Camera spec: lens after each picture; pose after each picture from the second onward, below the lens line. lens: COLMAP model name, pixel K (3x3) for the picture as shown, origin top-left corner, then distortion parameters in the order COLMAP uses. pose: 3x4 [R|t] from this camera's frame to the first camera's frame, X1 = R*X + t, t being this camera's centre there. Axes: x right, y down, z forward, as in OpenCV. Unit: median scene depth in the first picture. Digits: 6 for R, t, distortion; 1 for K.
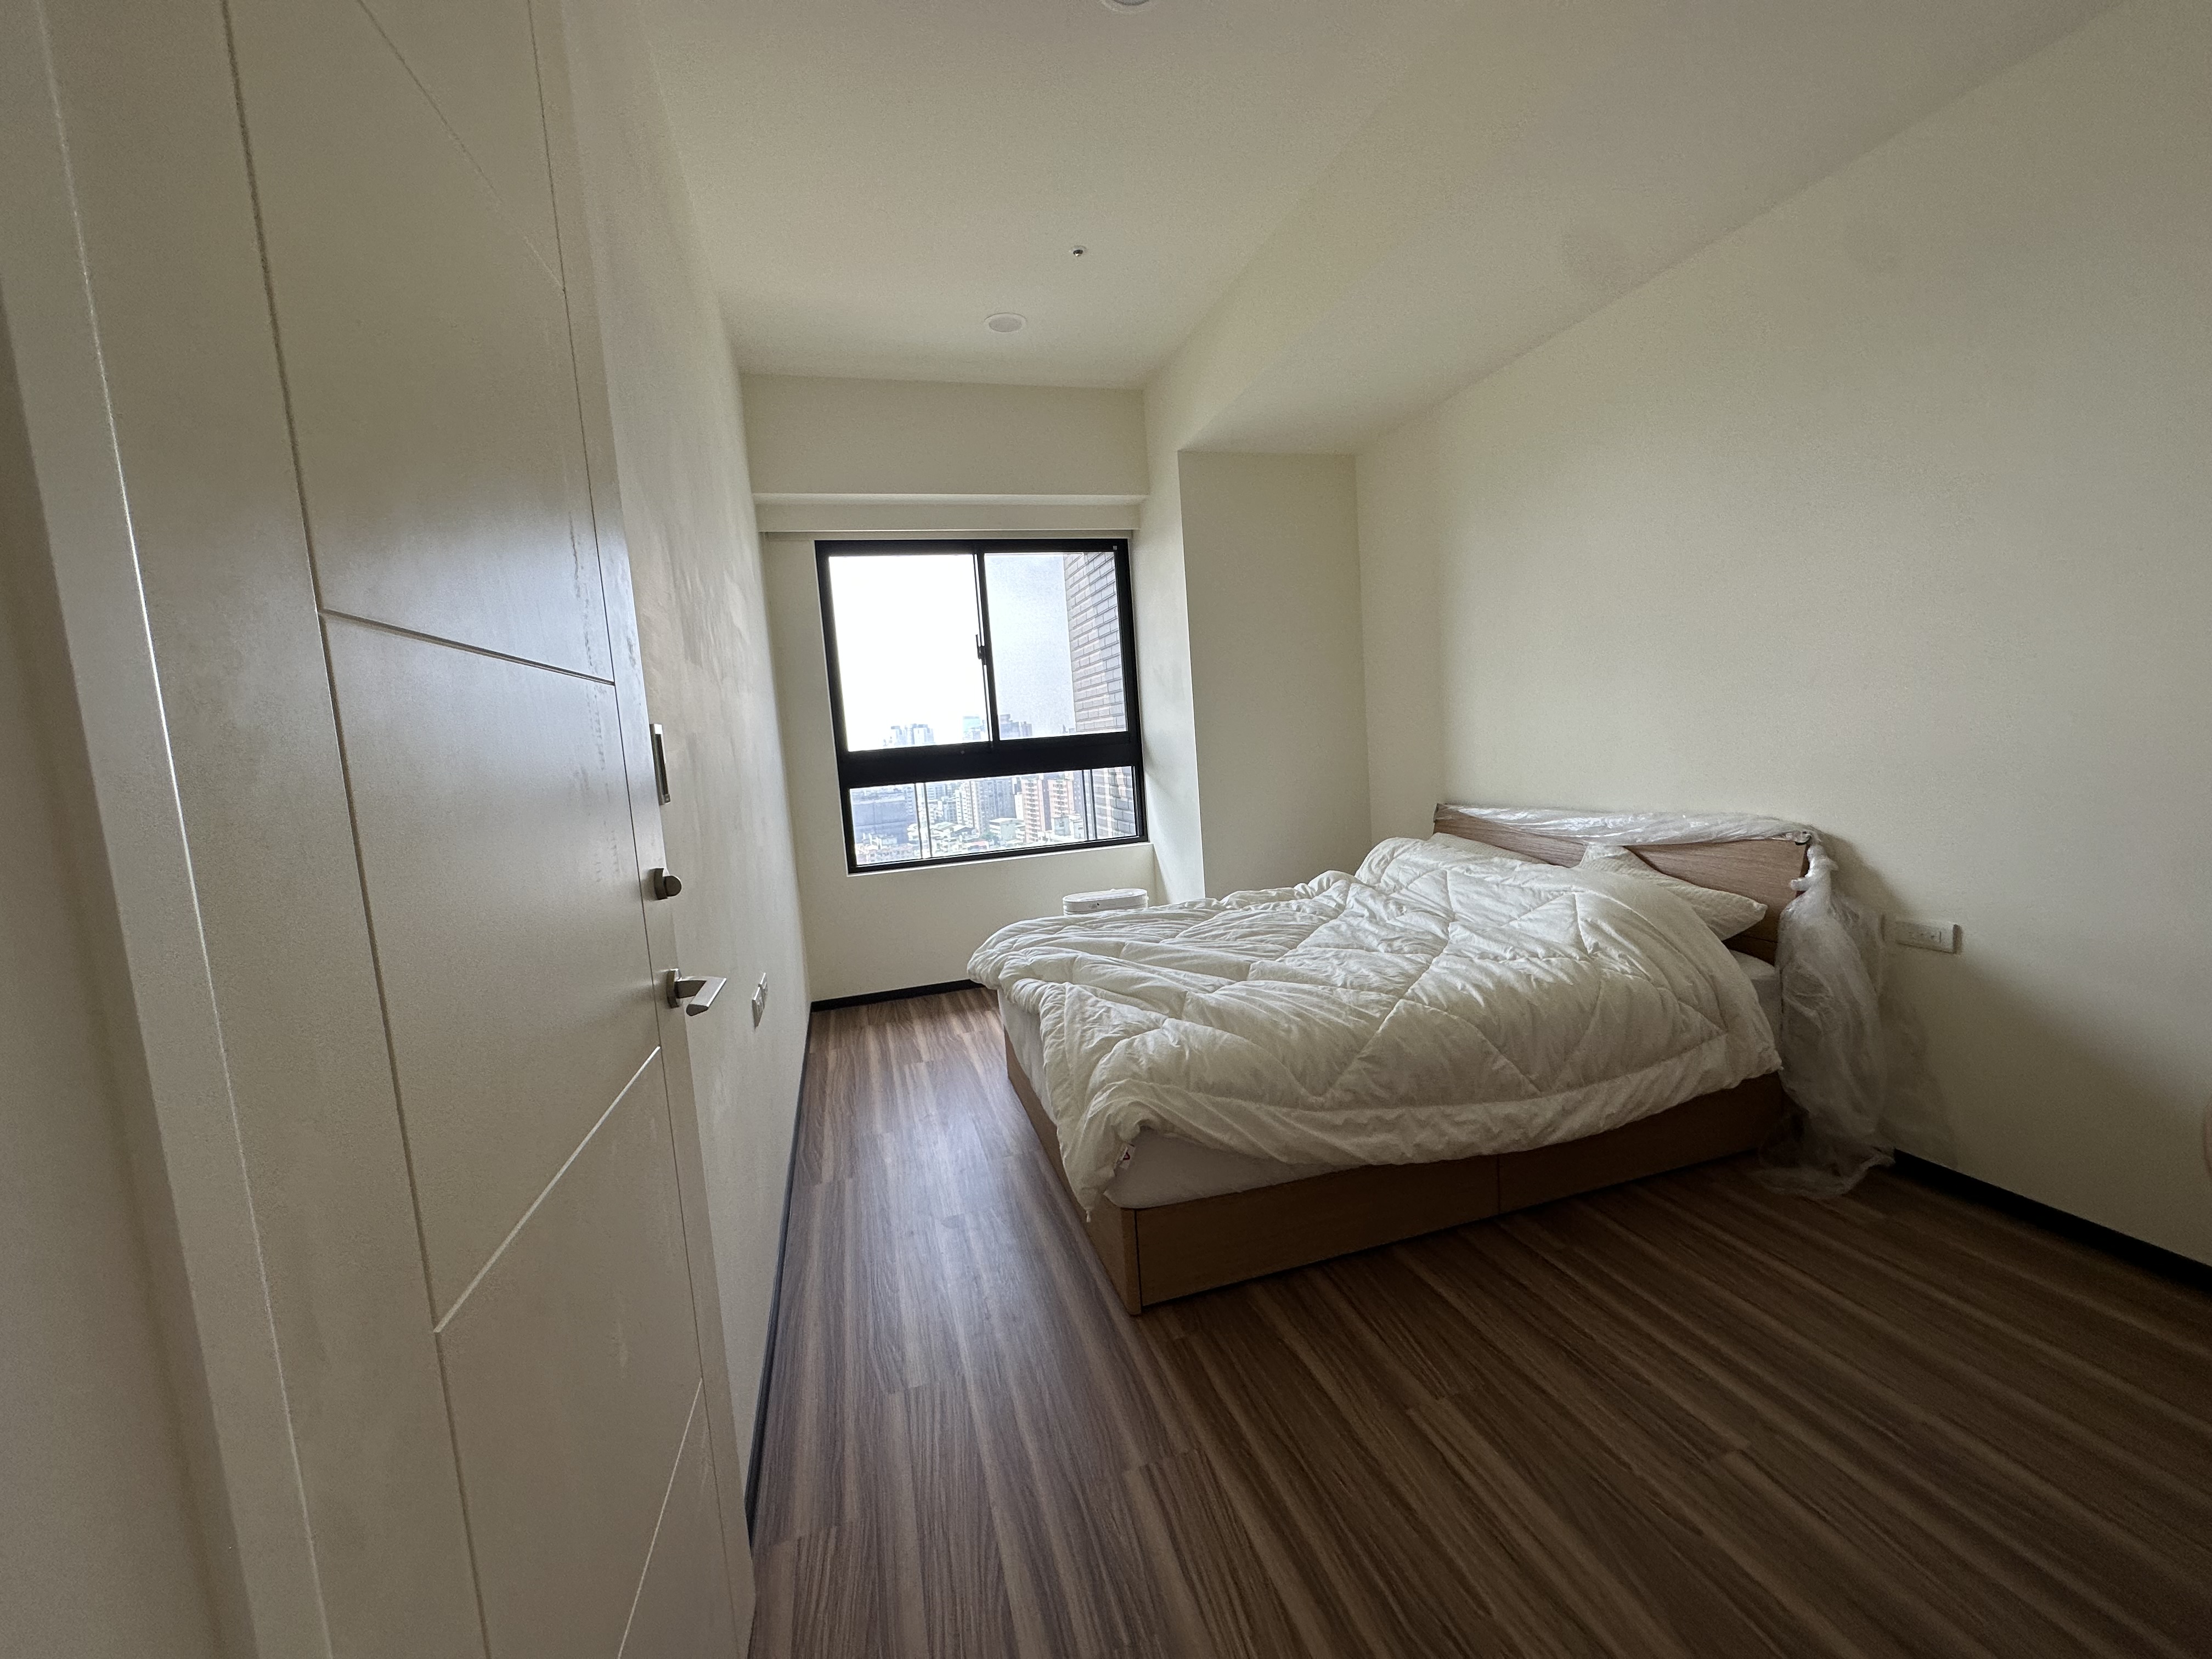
lens RADIAL K [[880.7, 0, 1100.5], [0, 880.7, 826.5], [0, 0, 1]] dist [-0.003459, 0.001104]
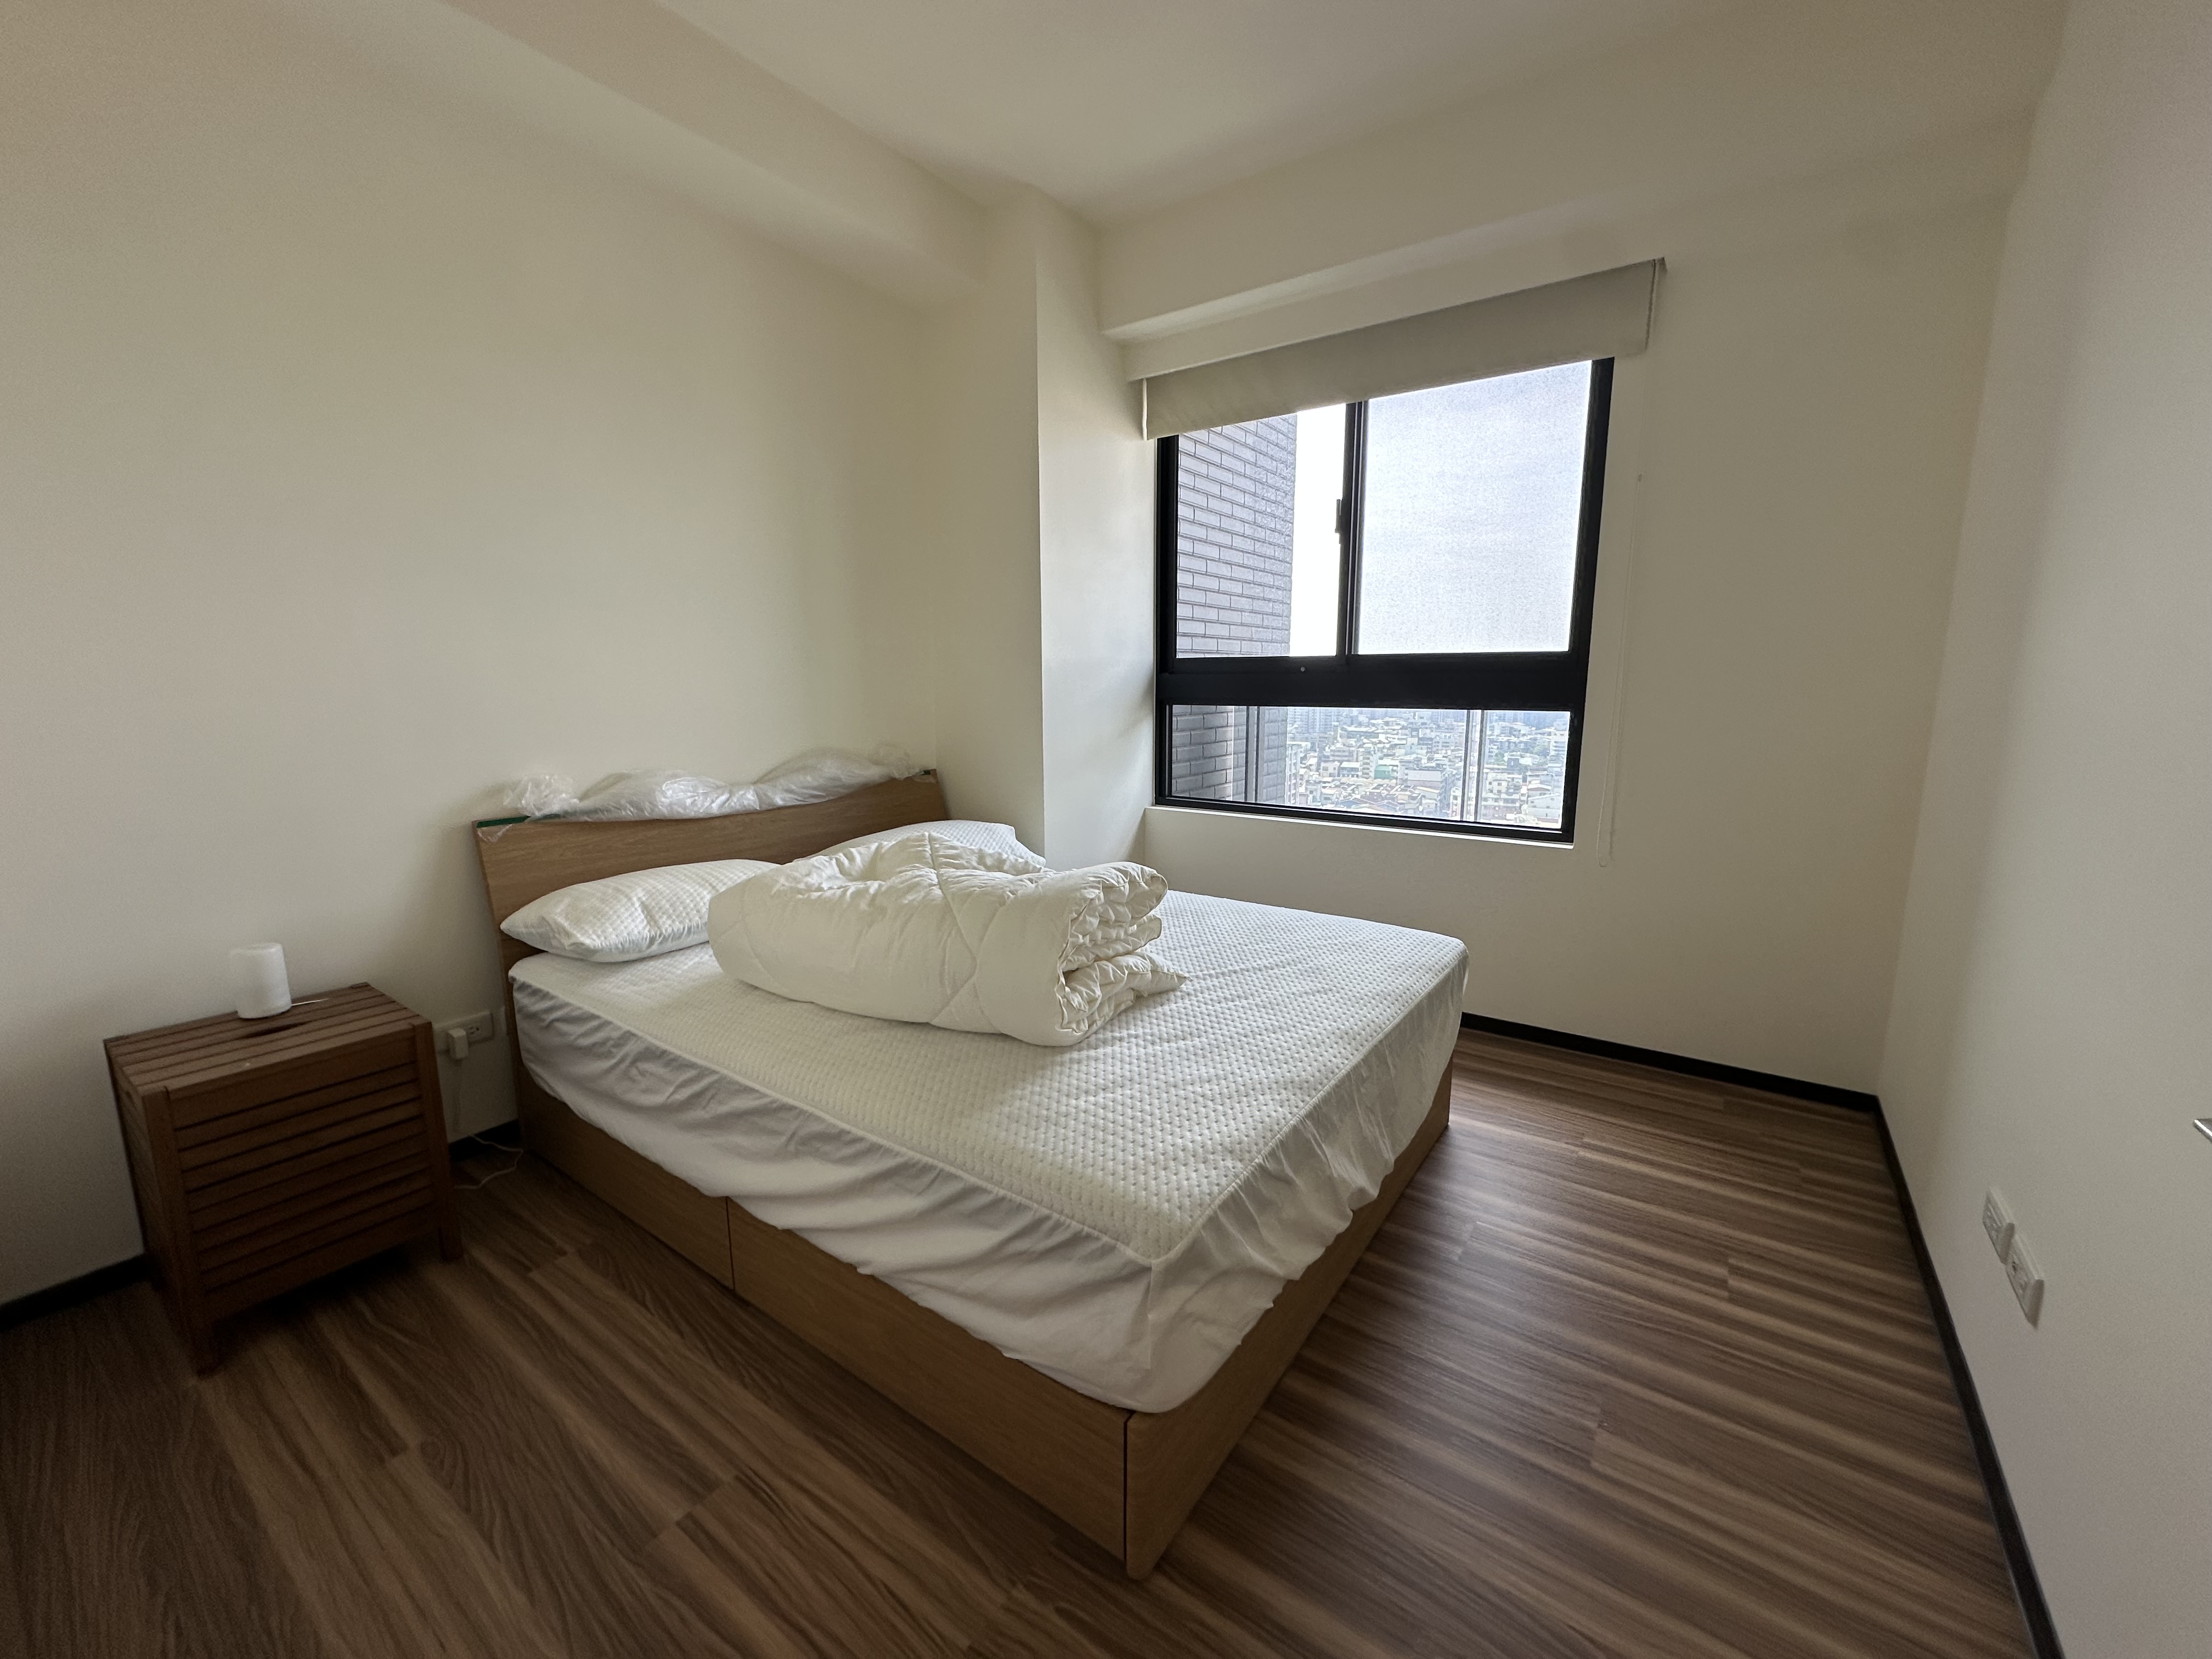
lens RADIAL K [[880.7, 0, 1100.5], [0, 880.7, 826.5], [0, 0, 1]] dist [-0.003459, 0.001104]
pose [[0.615973, 0.197454, -0.762620, 0.572857], [-0.117746, 0.980280, 0.158705, -0.091628], [0.778918, -0.007963, 0.627076, 0.707675]]
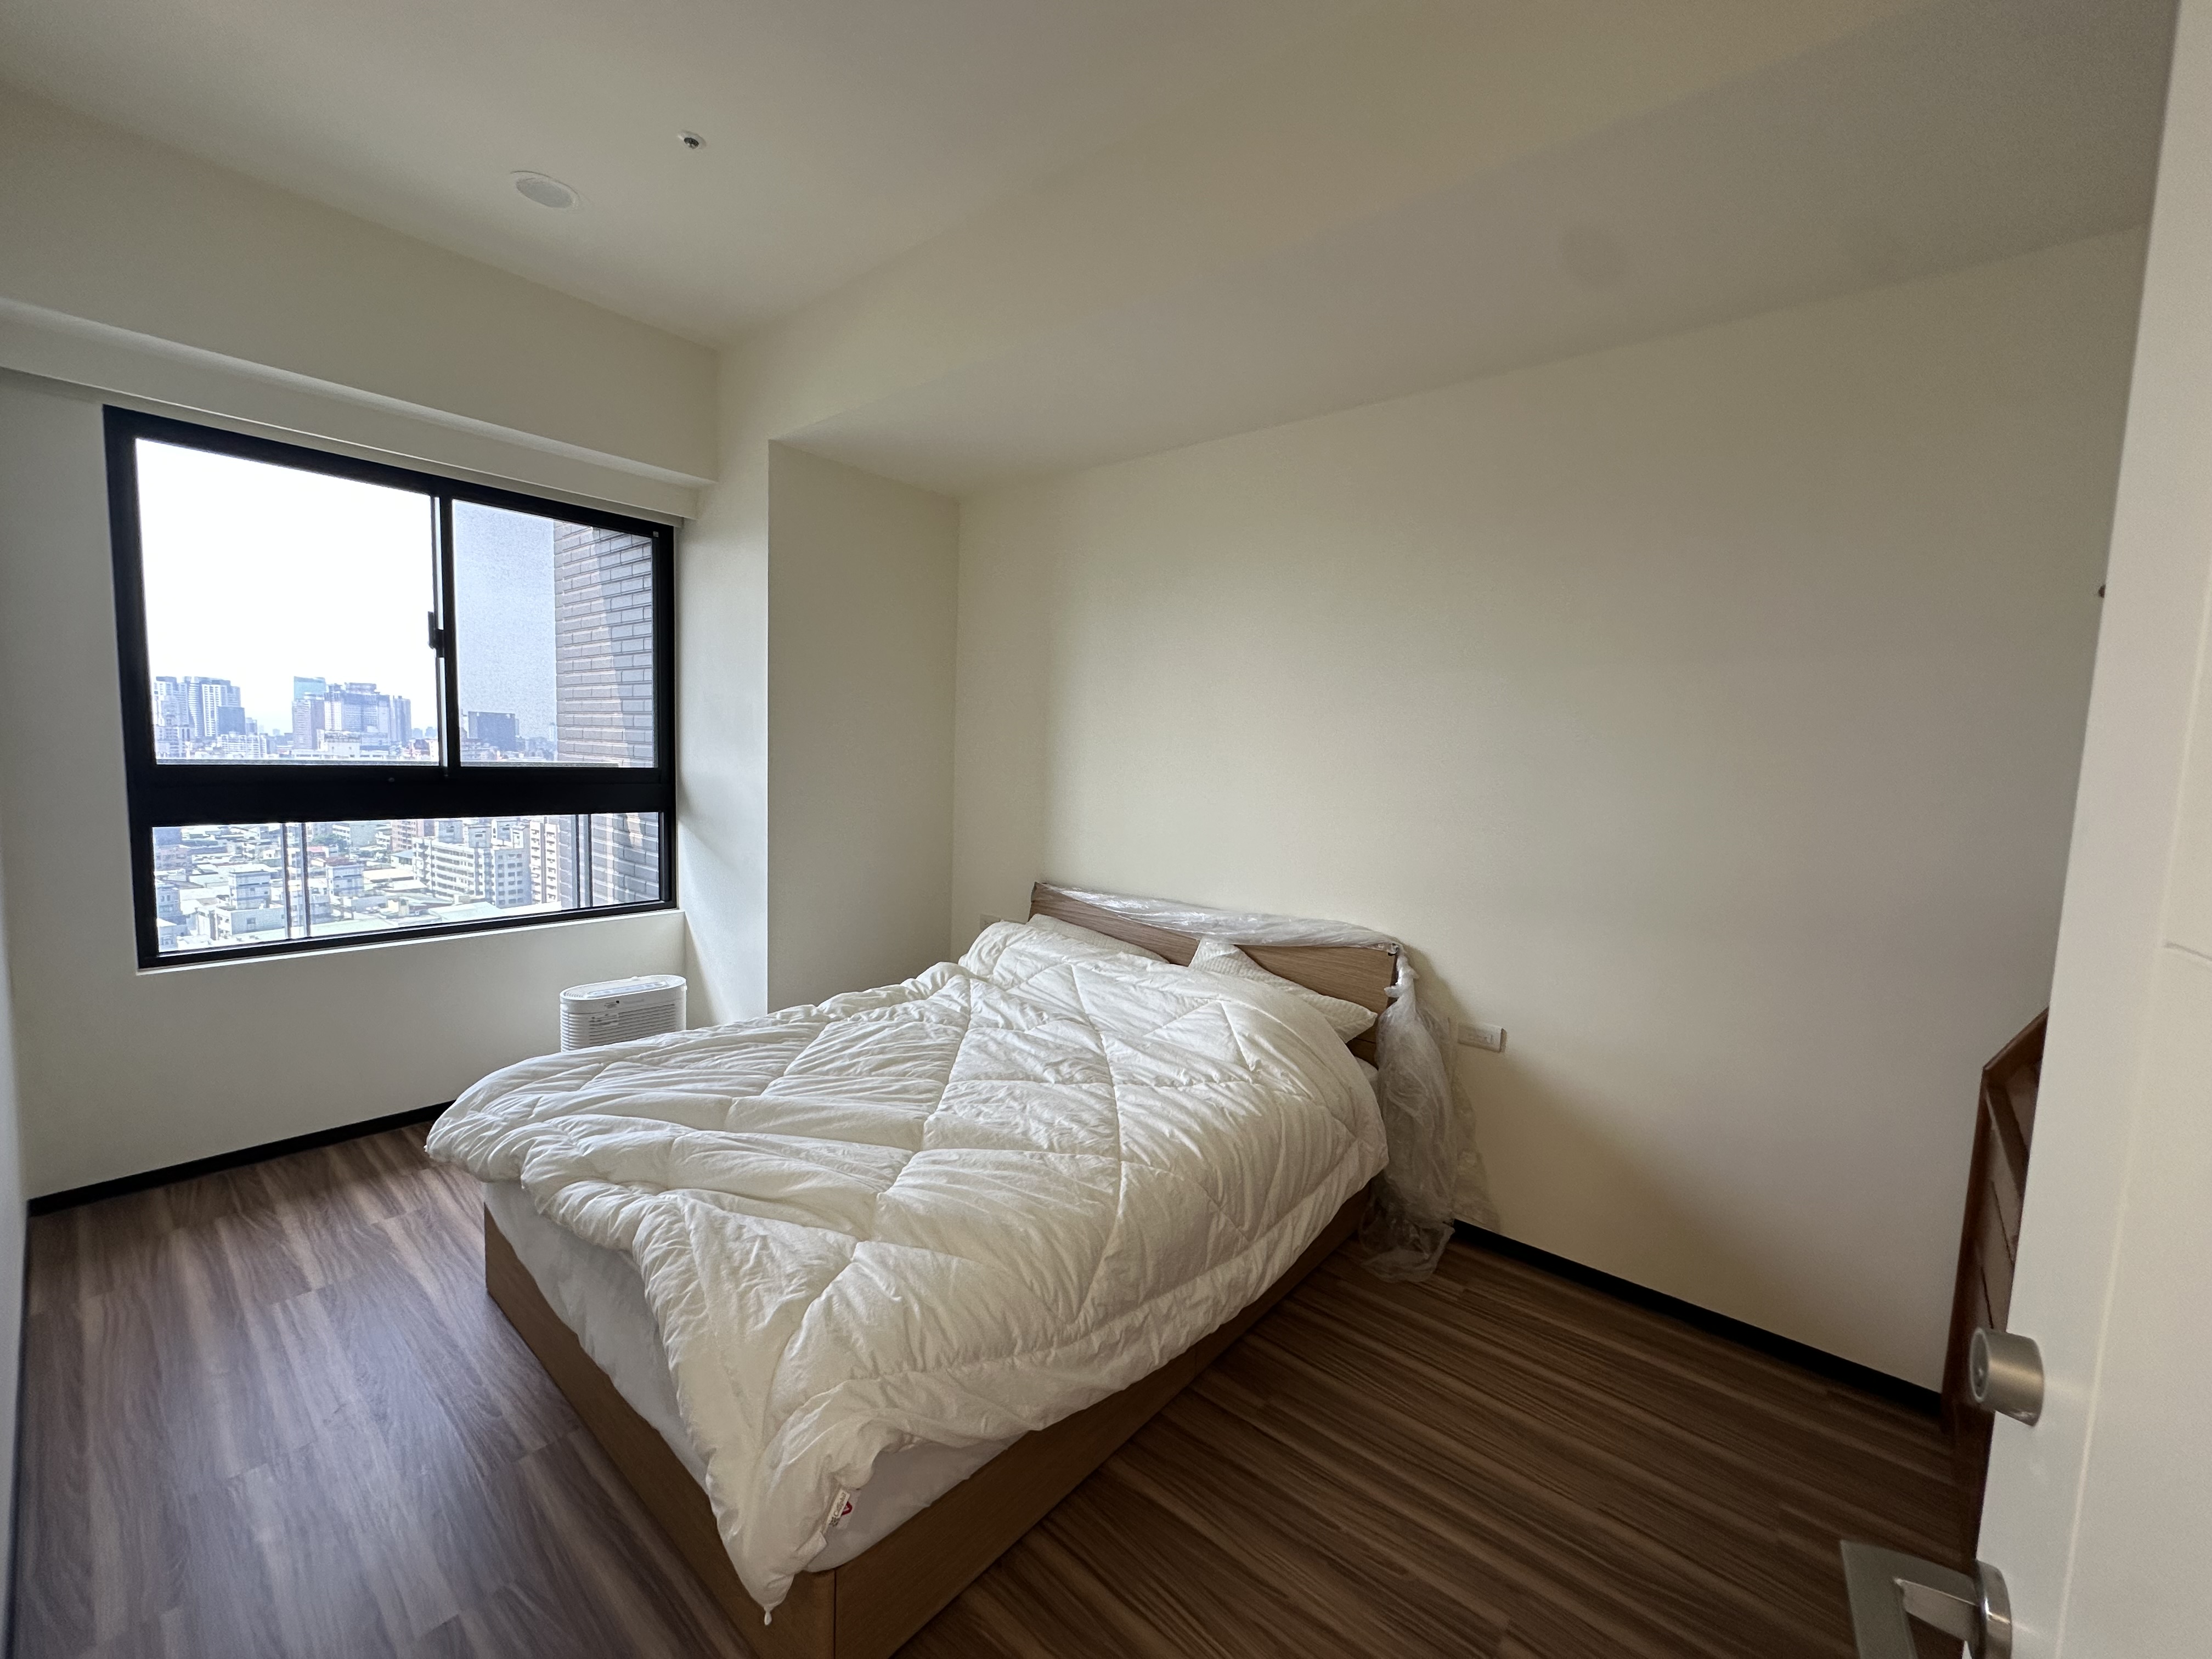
lens RADIAL K [[880.7, 0, 1100.5], [0, 880.7, 826.5], [0, 0, 1]] dist [-0.003459, 0.001104]
pose [[0.827735, 0.051437, 0.558757, -0.141406], [-0.039143, 0.998657, -0.033947, -0.082040], [-0.559753, 0.006228, 0.828636, 0.236111]]
